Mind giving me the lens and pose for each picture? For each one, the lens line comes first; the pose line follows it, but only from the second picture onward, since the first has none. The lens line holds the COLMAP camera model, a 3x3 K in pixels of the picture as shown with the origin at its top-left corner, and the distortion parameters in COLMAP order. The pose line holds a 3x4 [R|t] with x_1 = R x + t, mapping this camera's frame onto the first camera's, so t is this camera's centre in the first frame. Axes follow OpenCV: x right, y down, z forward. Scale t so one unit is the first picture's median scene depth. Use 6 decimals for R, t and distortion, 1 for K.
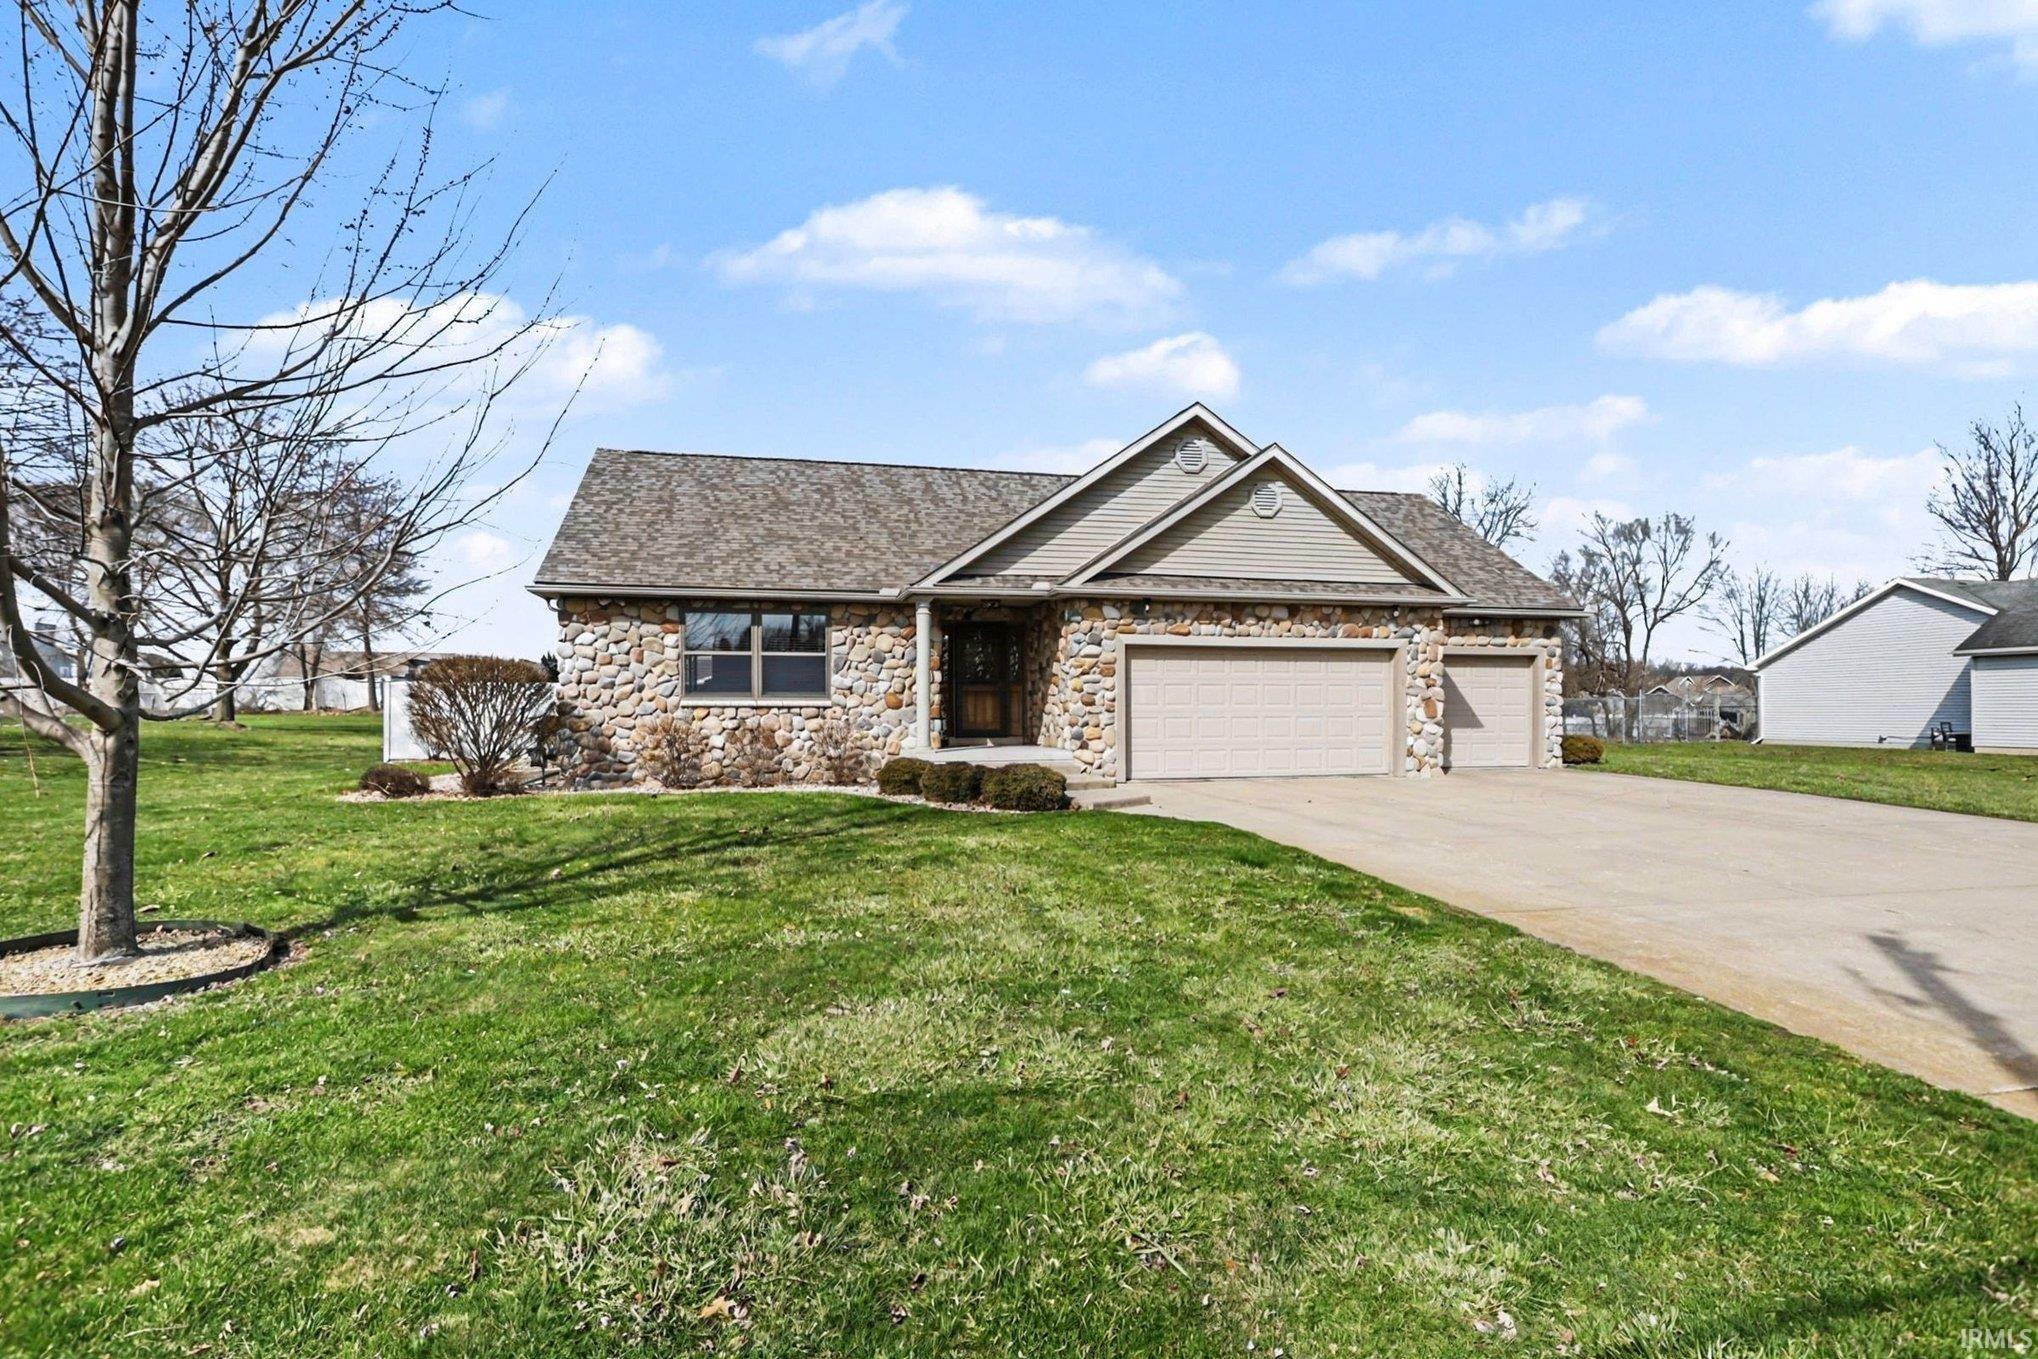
lens RADIAL K [[970.1, 0, 1008.1], [0, 970.1, 672.4], [0, 0, 1]] dist [-0.003066, 0.000122]
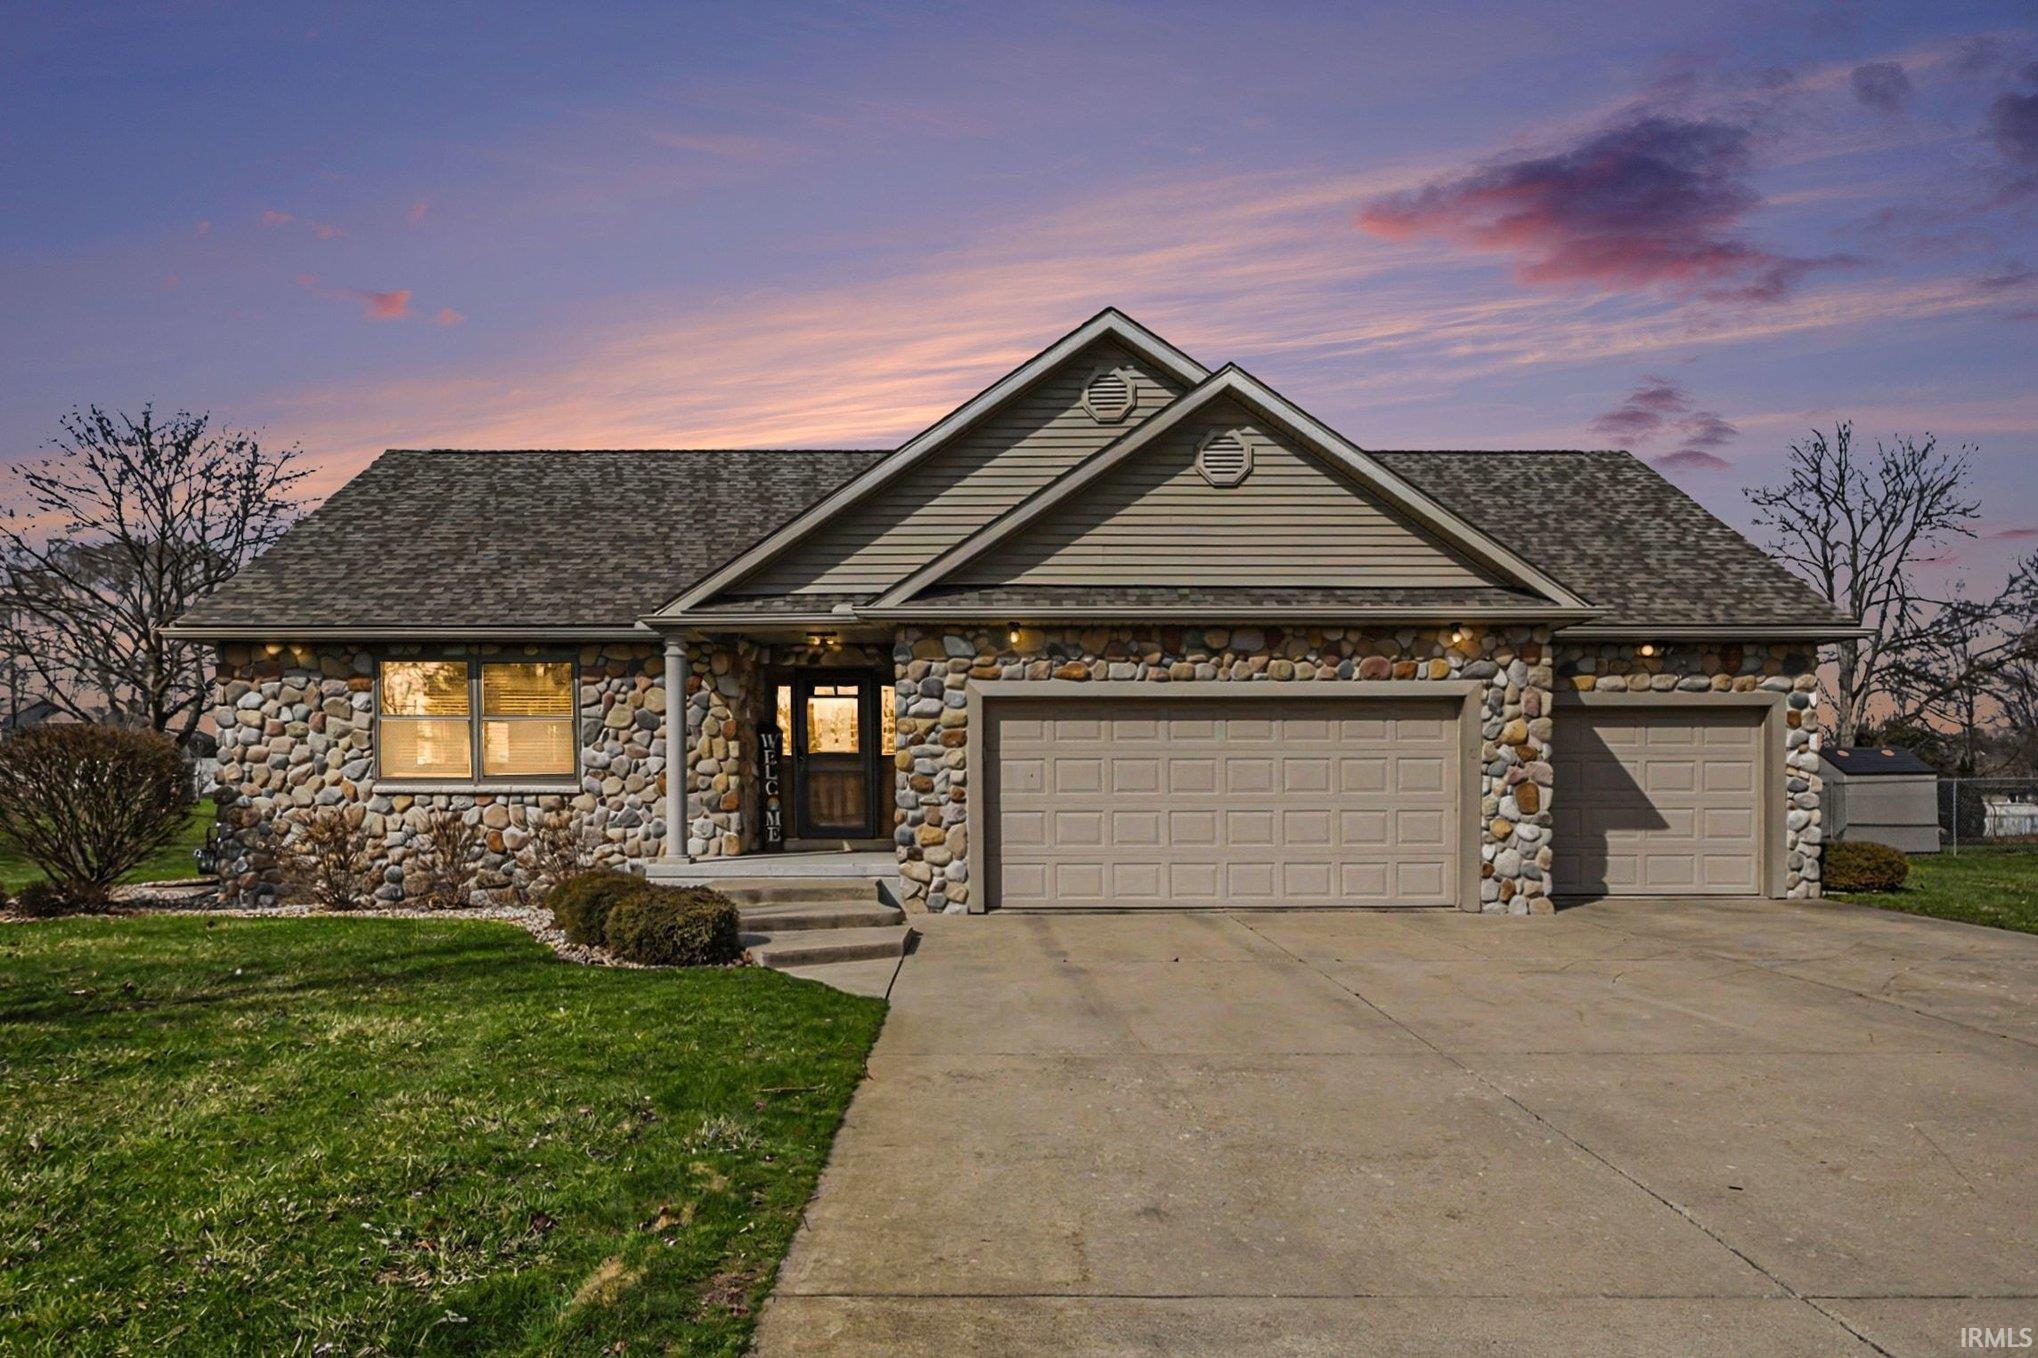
lens RADIAL K [[1227.6, 0, 971.3], [0, 1227.6, 757.6], [0, 0, 1]] dist [-0.001360, -0.000831]
pose [[0.975249, -0.005442, -0.221044, 0.281693], [0.007850, 0.999919, 0.010014, 0.003174], [0.220972, -0.011502, 0.975212, 0.204720]]
